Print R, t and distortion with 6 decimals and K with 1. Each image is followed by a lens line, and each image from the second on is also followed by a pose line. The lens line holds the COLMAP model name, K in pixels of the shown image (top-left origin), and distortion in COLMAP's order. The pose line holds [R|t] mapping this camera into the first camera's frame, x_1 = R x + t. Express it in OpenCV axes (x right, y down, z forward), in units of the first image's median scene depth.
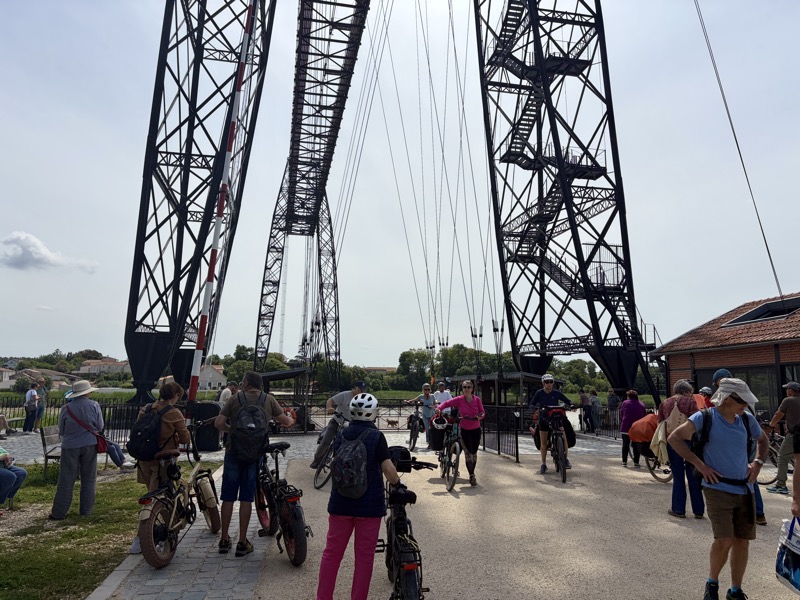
lens RADIAL K [[597.4, 0, 400.0], [0, 597.4, 300.0], [0, 0, 1]] dist [0.043141, -0.003570]
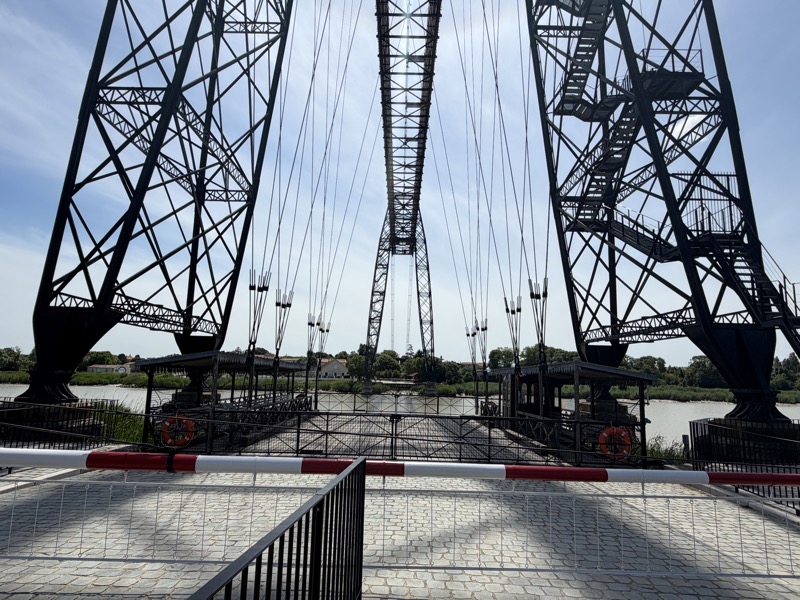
lens RADIAL K [[466.1, 0, 400.0], [0, 466.1, 300.0], [0, 0, 1]] dist [0.001578, 0.001388]
pose [[0.980881, -0.021796, -0.193382, 0.075245], [0.017818, 0.999593, -0.022287, 0.041470], [0.193789, 0.018415, 0.980870, 0.318831]]
